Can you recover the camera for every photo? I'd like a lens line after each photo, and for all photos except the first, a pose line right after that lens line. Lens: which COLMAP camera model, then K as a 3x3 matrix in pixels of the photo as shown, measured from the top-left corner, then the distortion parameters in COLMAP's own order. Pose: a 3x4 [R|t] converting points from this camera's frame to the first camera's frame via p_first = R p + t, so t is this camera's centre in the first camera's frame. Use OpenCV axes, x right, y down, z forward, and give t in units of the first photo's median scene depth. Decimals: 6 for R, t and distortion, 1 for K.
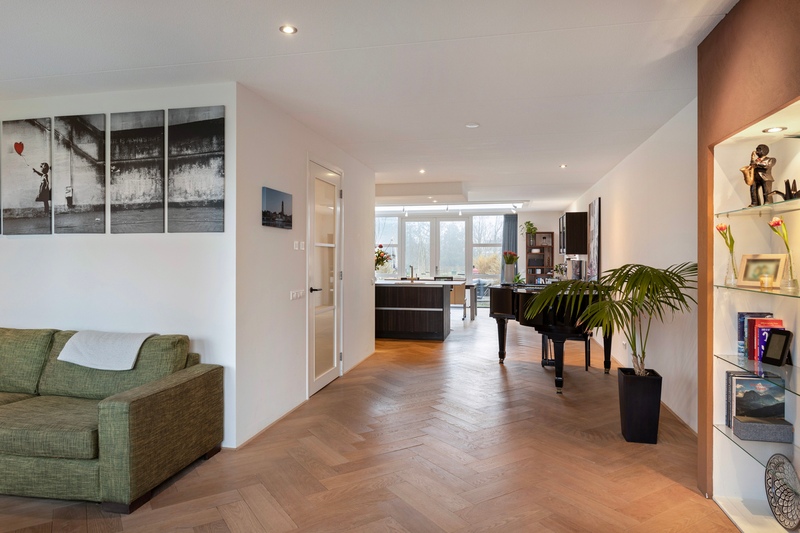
lens RADIAL K [[497.9, 0, 400.0], [0, 497.9, 266.5], [0, 0, 1]] dist [0.001746, 0.001759]
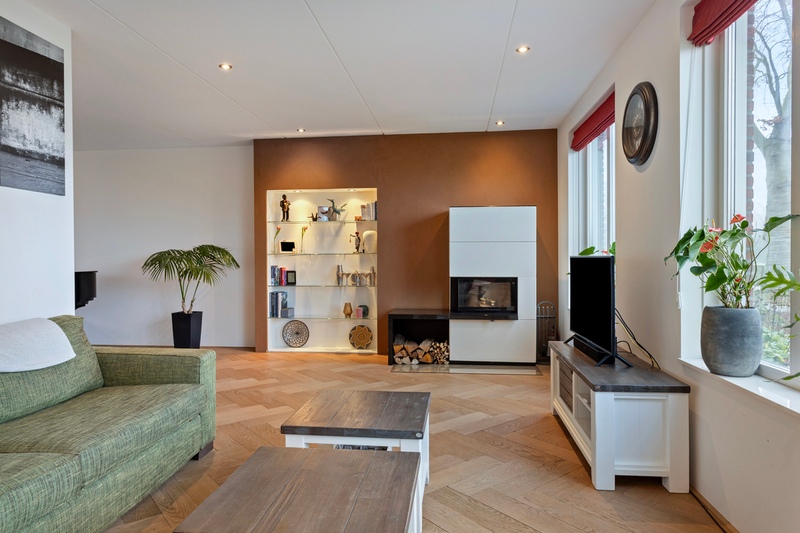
lens RADIAL K [[513.5, 0, 391.2], [0, 513.5, 263.8], [0, 0, 1]] dist [-0.001522, 0.001482]
pose [[-0.083740, -0.013111, 0.996401, -1.287824], [0.009498, 0.999858, 0.013955, 0.042299], [-0.996442, 0.010632, -0.083604, 0.504870]]
